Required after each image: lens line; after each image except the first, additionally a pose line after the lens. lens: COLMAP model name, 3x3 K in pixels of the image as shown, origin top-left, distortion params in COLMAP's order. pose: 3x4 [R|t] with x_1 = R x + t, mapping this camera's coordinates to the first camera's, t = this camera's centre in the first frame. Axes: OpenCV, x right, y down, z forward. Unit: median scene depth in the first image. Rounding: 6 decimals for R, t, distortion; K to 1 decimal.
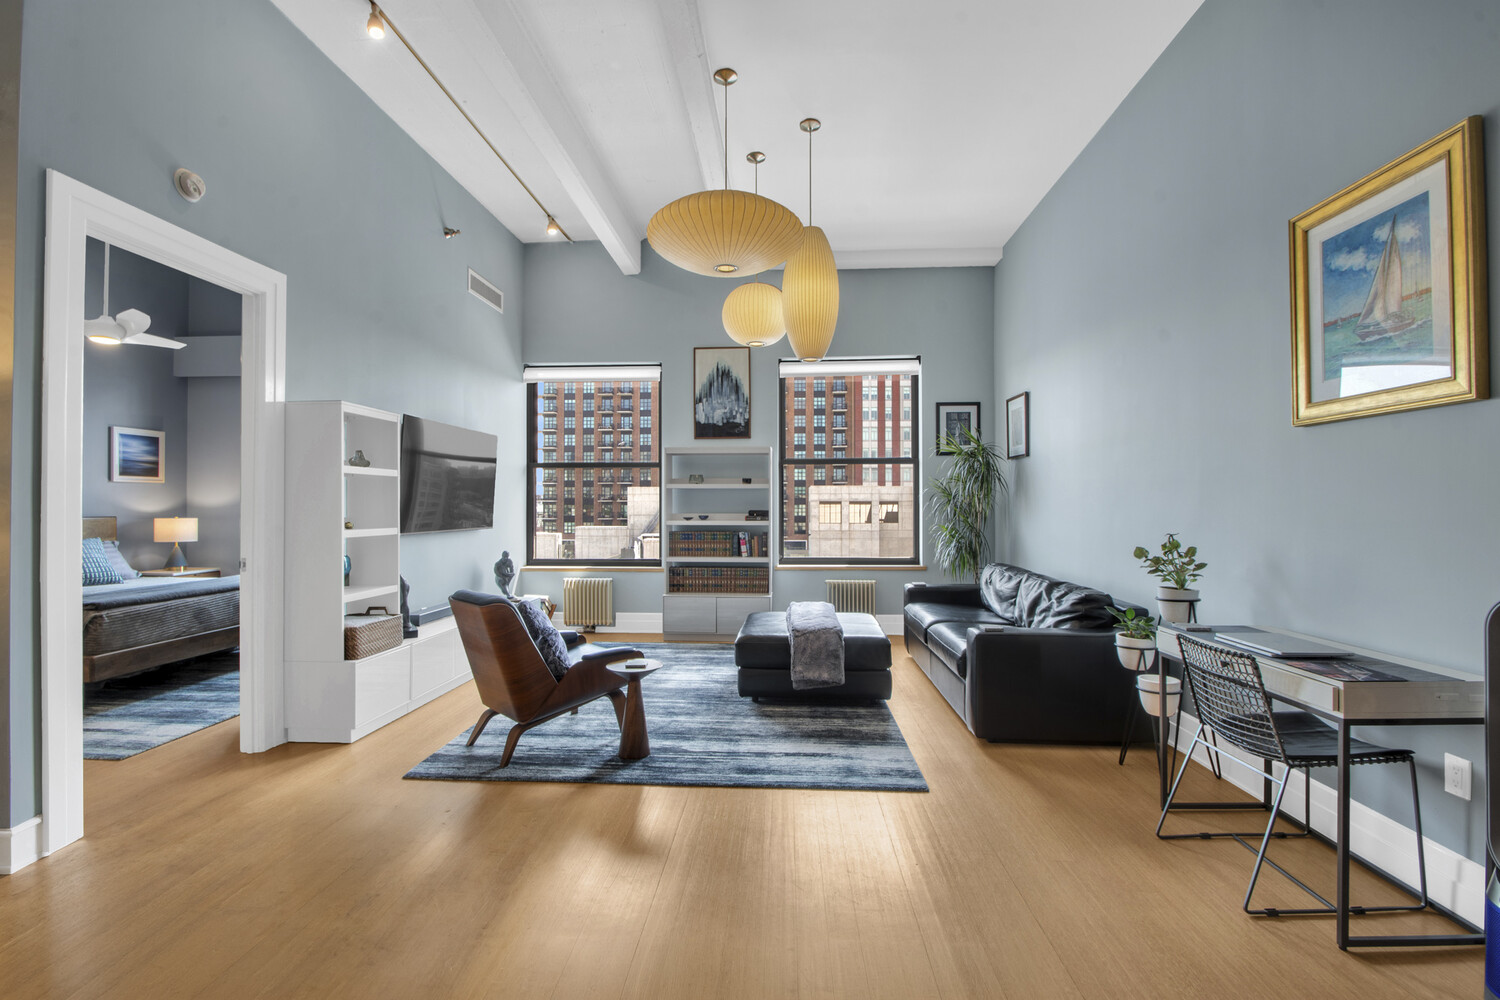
lens RADIAL K [[665.8, 0, 753.6], [0, 665.8, 499.0], [0, 0, 1]] dist [-0.001557, 0.000284]
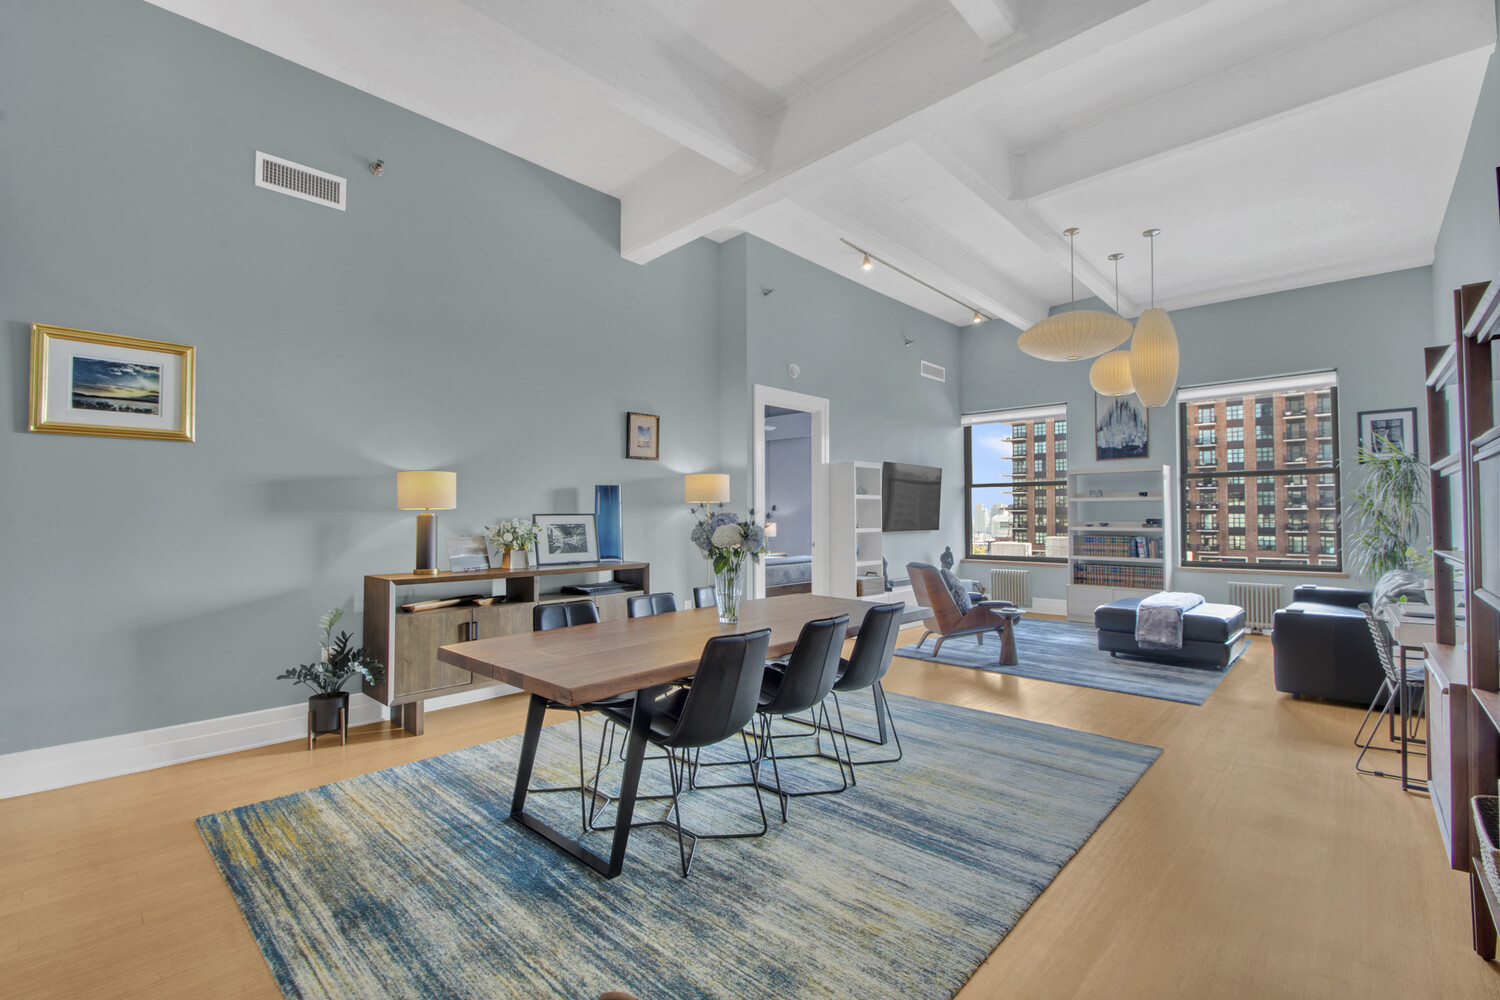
lens RADIAL K [[692.4, 0, 748.2], [0, 692.4, 499.2], [0, 0, 1]] dist [-0.018847, -0.002398]
pose [[0.776354, -0.017150, -0.630064, 0.221383], [0.008591, 0.999825, -0.016630, -0.004041], [0.630238, 0.007498, 0.776366, -0.410513]]
